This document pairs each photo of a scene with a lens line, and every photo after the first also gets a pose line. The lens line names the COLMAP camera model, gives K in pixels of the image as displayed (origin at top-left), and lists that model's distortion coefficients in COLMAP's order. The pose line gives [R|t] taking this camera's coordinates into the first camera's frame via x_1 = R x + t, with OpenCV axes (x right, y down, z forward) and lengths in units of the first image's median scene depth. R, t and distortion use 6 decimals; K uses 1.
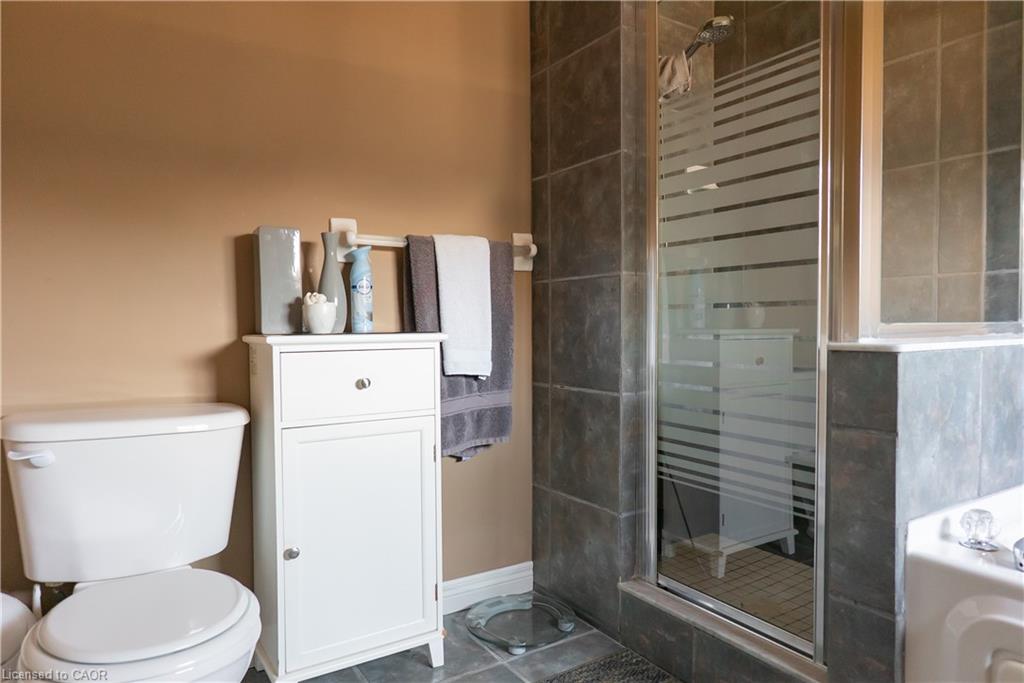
lens RADIAL K [[651.1, 0, 511.8], [0, 651.1, 342.0], [0, 0, 1]] dist [0.004809, -0.002021]
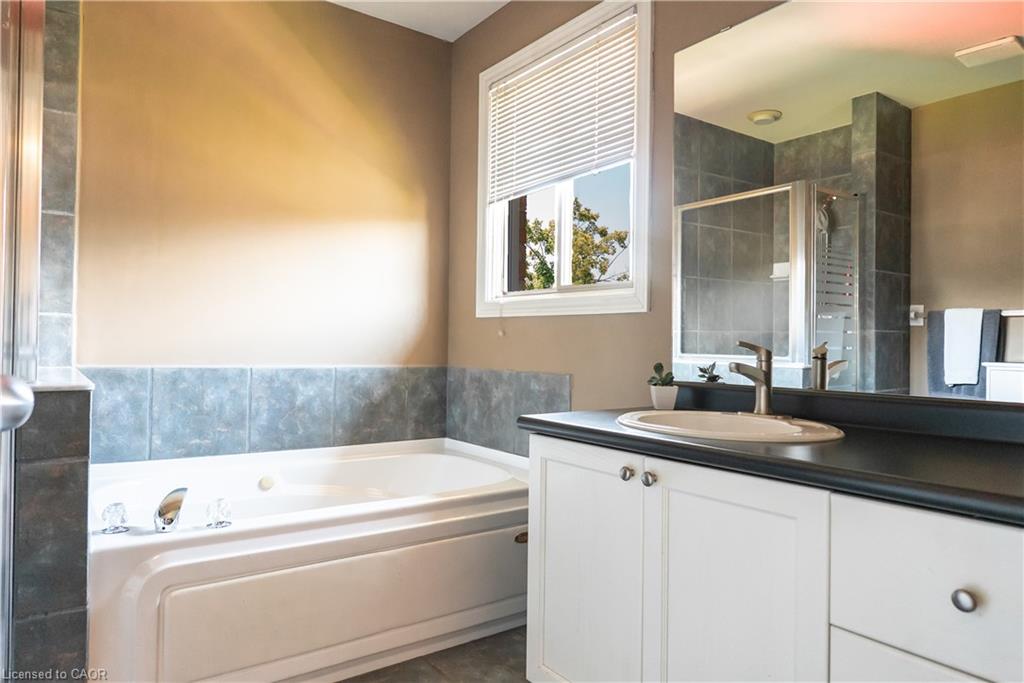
lens RADIAL K [[651.1, 0, 512.6], [0, 651.1, 338.8], [0, 0, 1]] dist [0.004809, -0.002021]
pose [[-0.054234, 0.010348, 0.998475, -0.673002], [0.012053, 0.999880, -0.009708, -0.059264], [-0.998455, 0.011509, -0.054353, 0.254626]]
